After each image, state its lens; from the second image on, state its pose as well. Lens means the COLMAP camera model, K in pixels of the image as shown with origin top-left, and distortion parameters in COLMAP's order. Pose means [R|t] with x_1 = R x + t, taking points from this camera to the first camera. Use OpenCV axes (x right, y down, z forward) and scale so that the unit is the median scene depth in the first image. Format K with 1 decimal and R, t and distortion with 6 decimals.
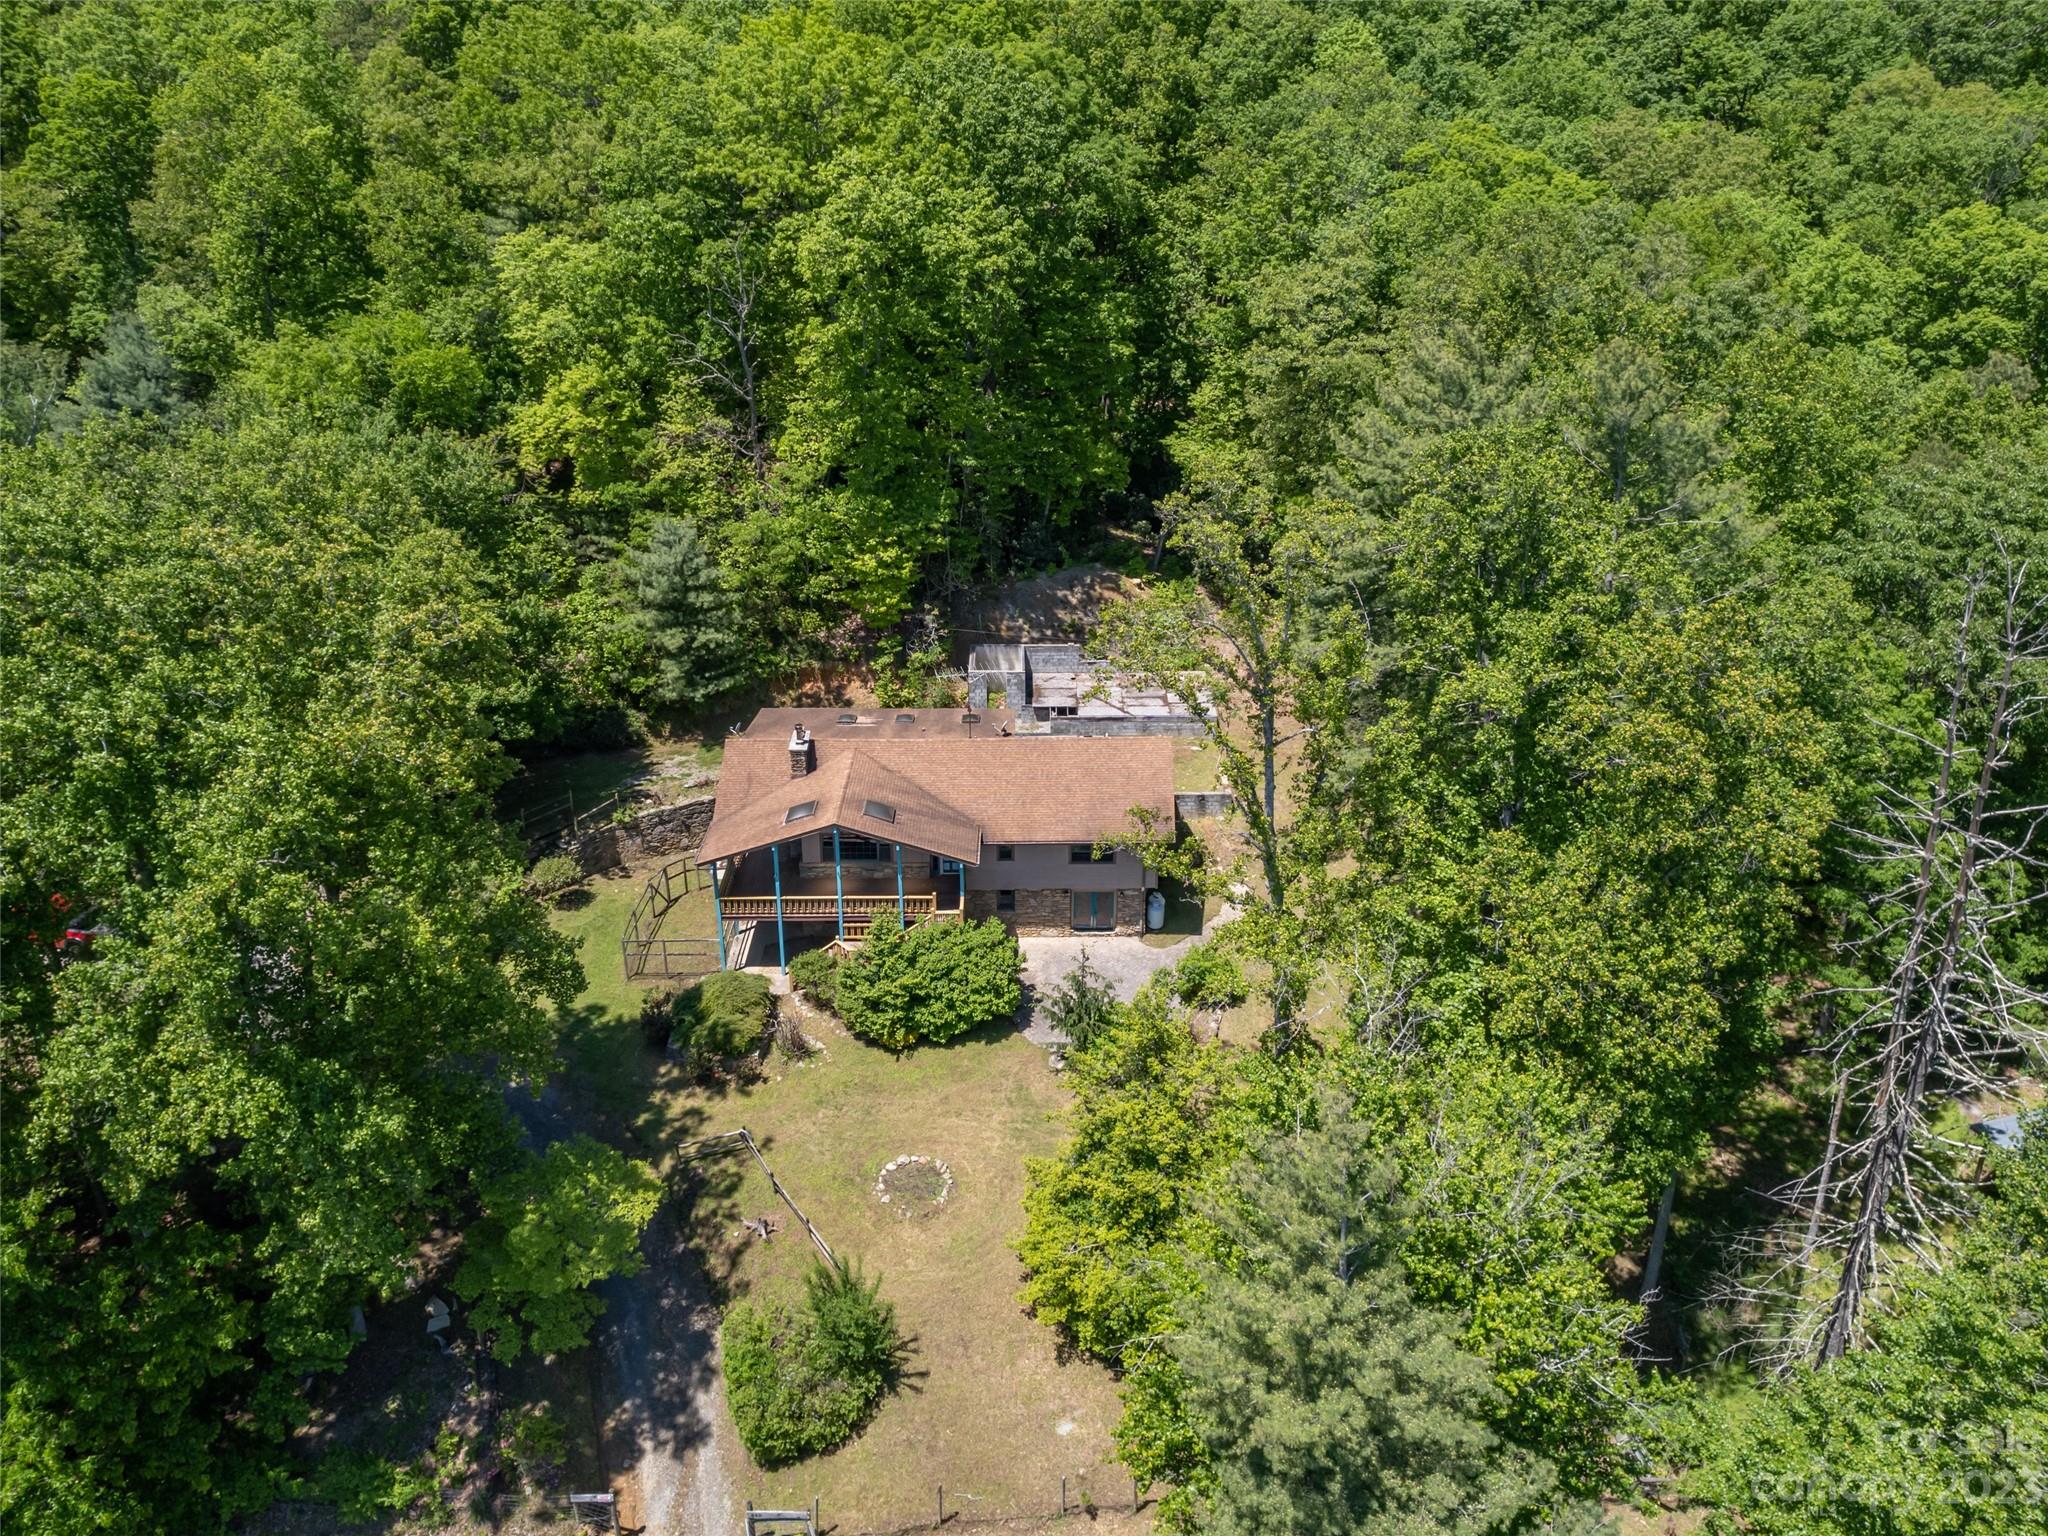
lens RADIAL K [[1500.8, 0, 1019.2], [0, 1500.8, 644.9], [0, 0, 1]] dist [-0.001413, -0.000275]
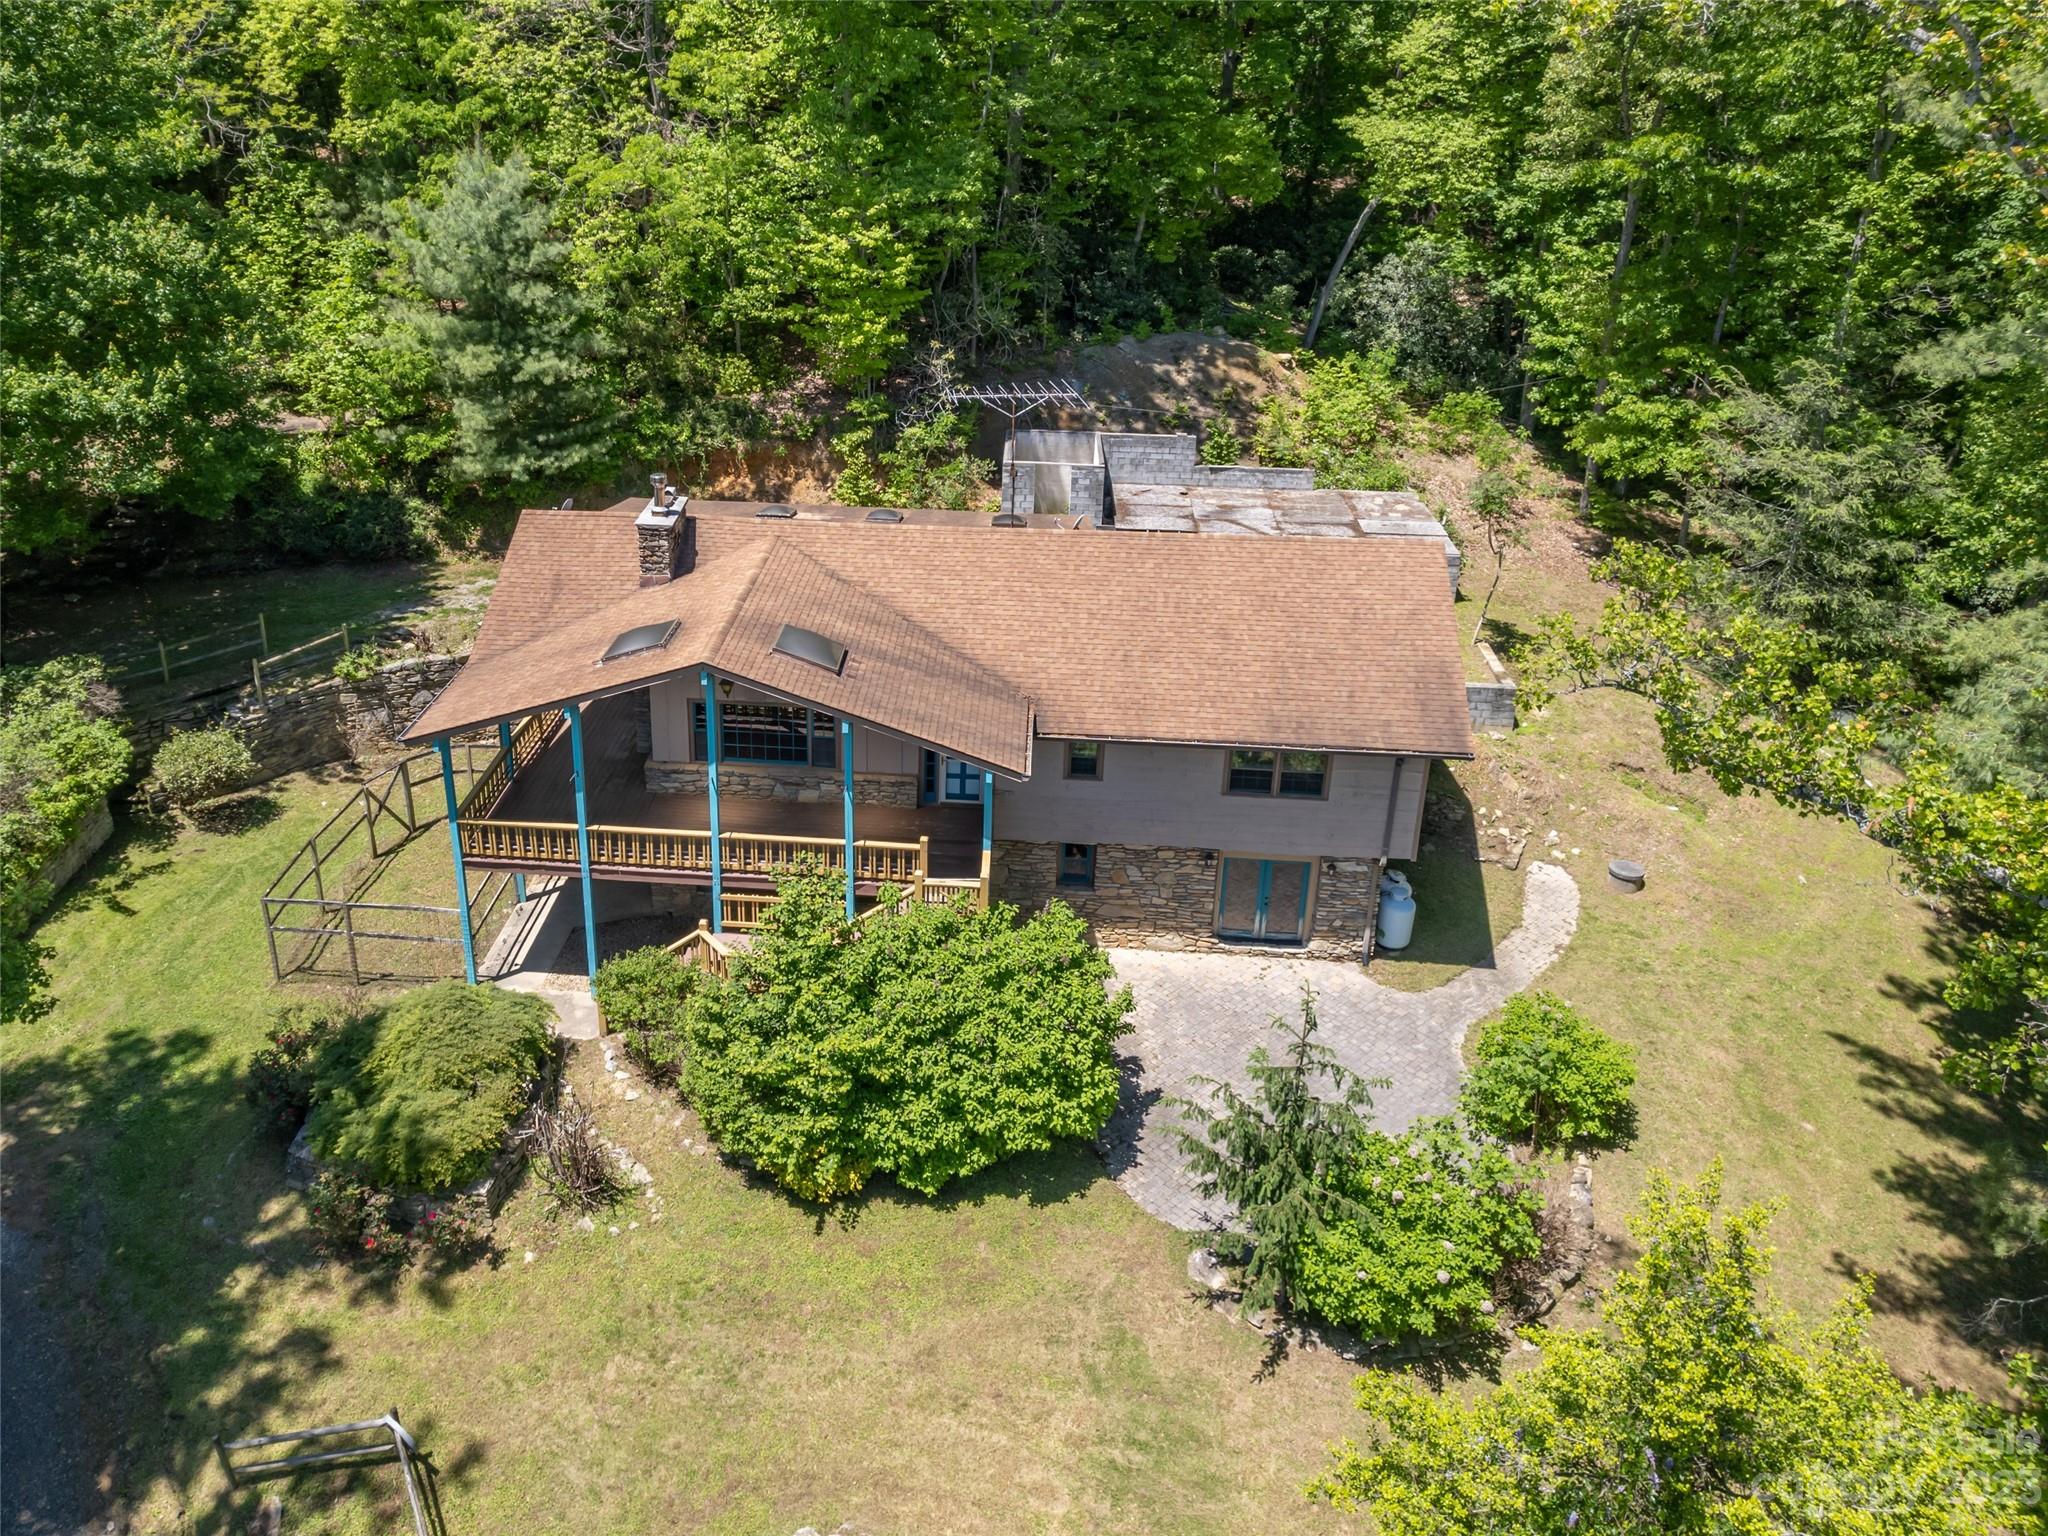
lens RADIAL K [[1560.6, 0, 847.1], [0, 1560.6, 583.6], [0, 0, 1]] dist [-0.014029, -0.004257]
pose [[0.992333, 0.042486, -0.116060, -0.028896], [-0.044692, 0.998865, -0.016469, 0.098484], [0.115229, 0.021530, 0.993106, 0.535918]]
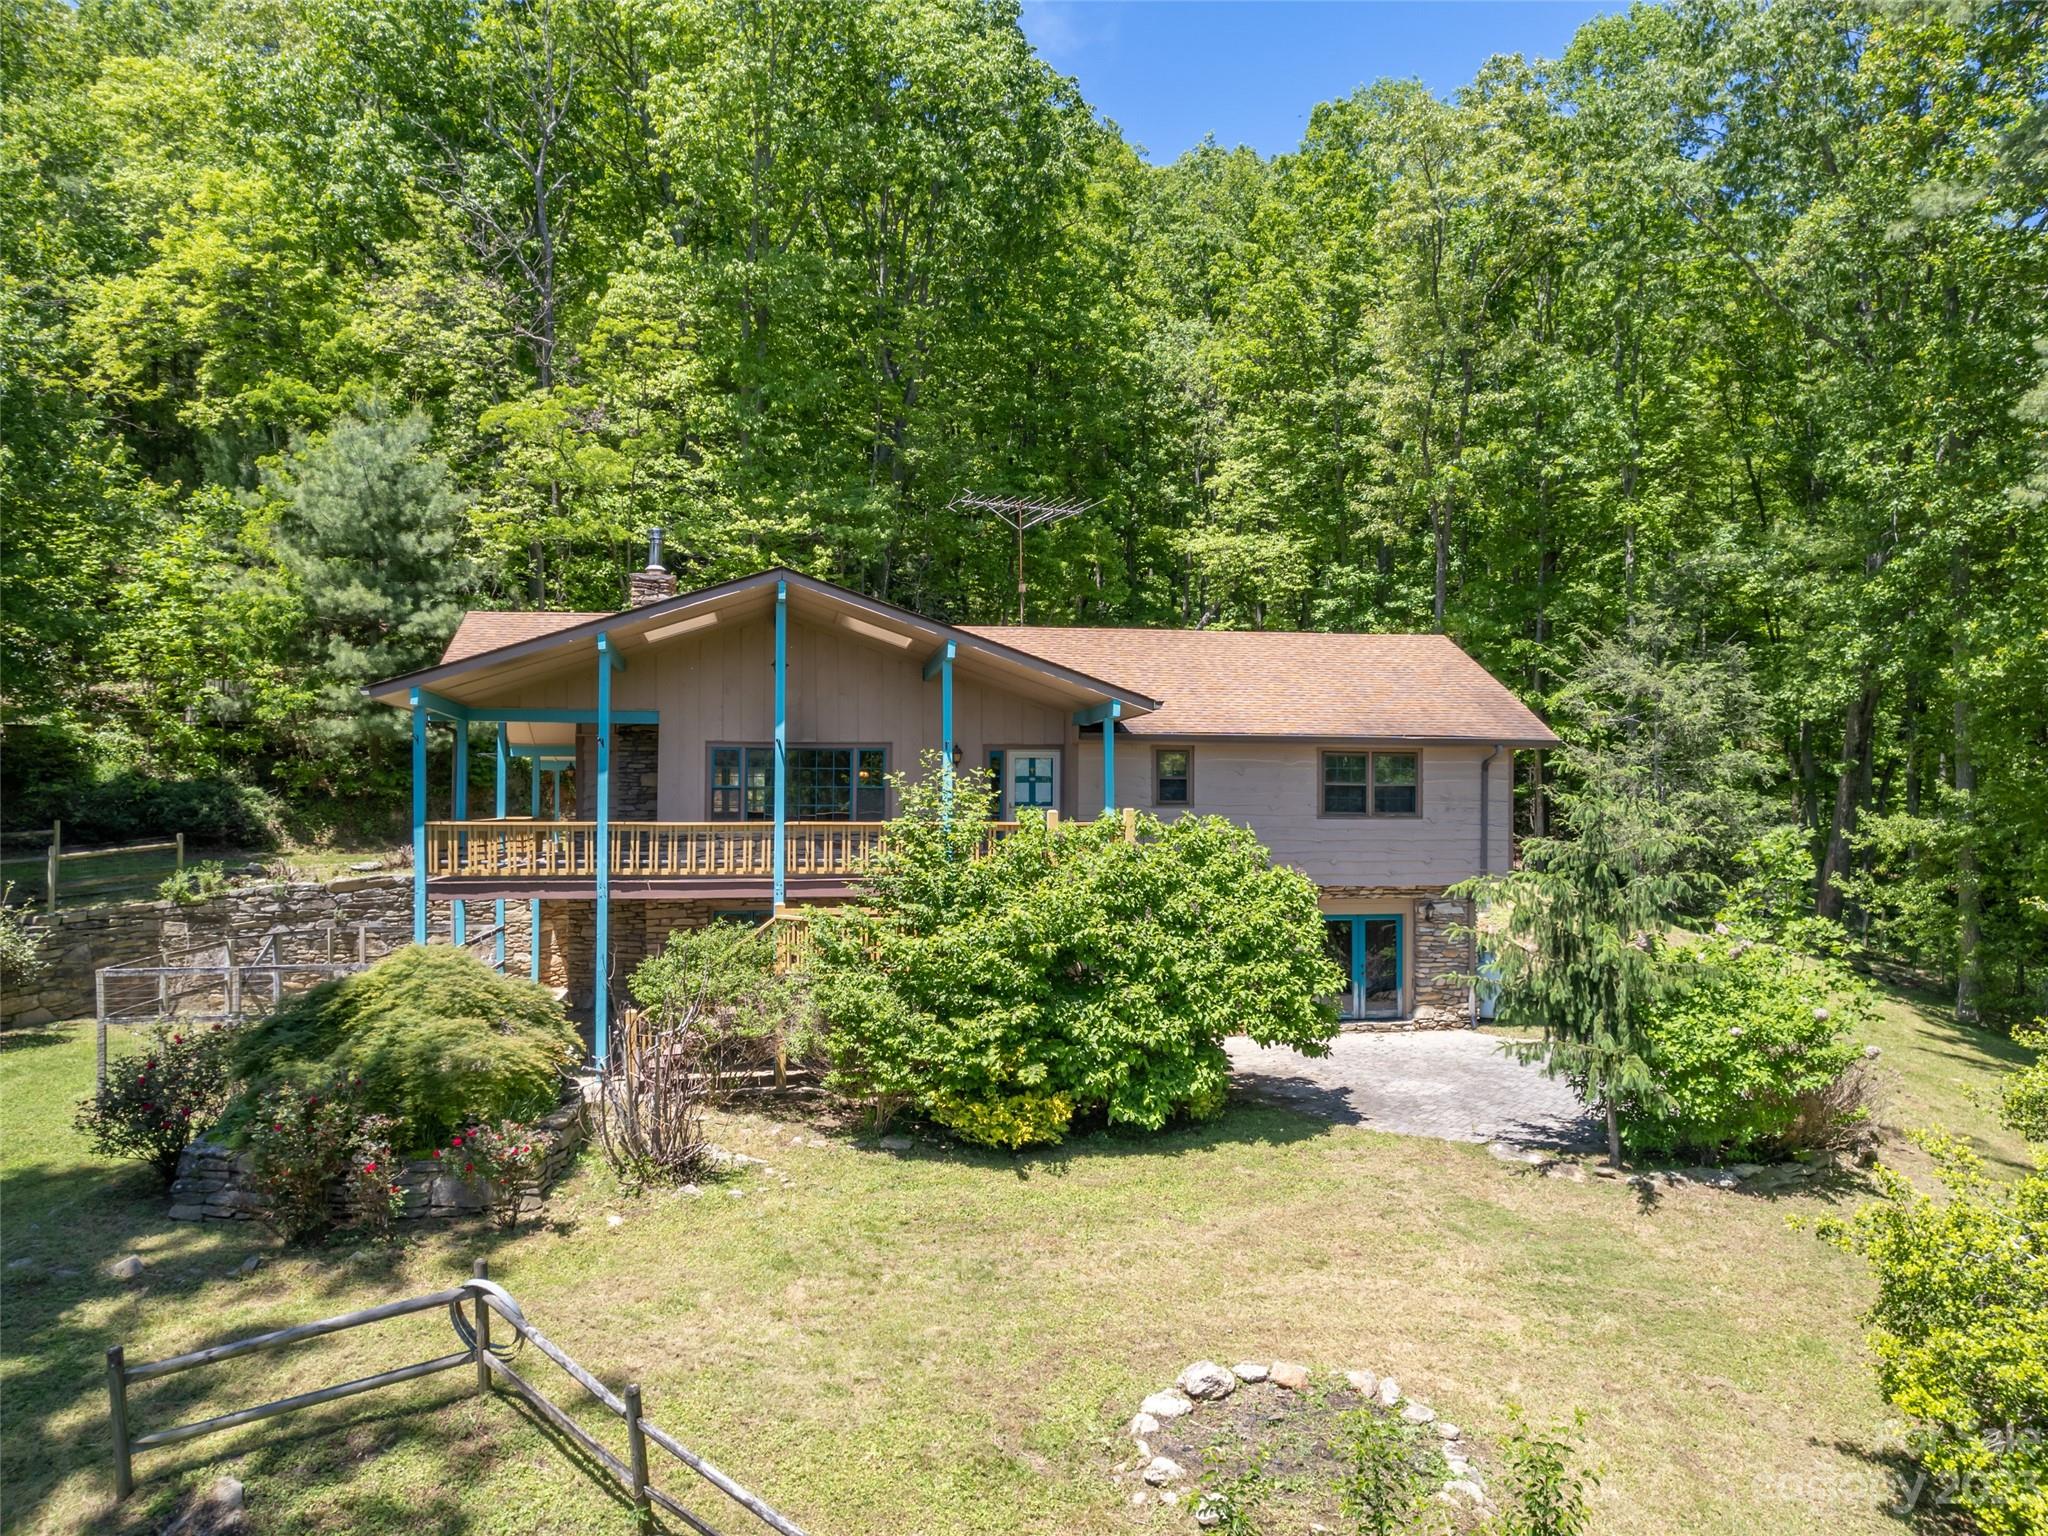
lens RADIAL K [[1480.1, 0, 1035.7], [0, 1480.1, 765.3], [0, 0, 1]] dist [-0.042588, 0.063335]
pose [[0.982215, 0.004112, 0.187714, -0.125838], [0.069402, 0.921004, -0.383320, 0.295625], [-0.174462, 0.389531, 0.904339, 0.662820]]
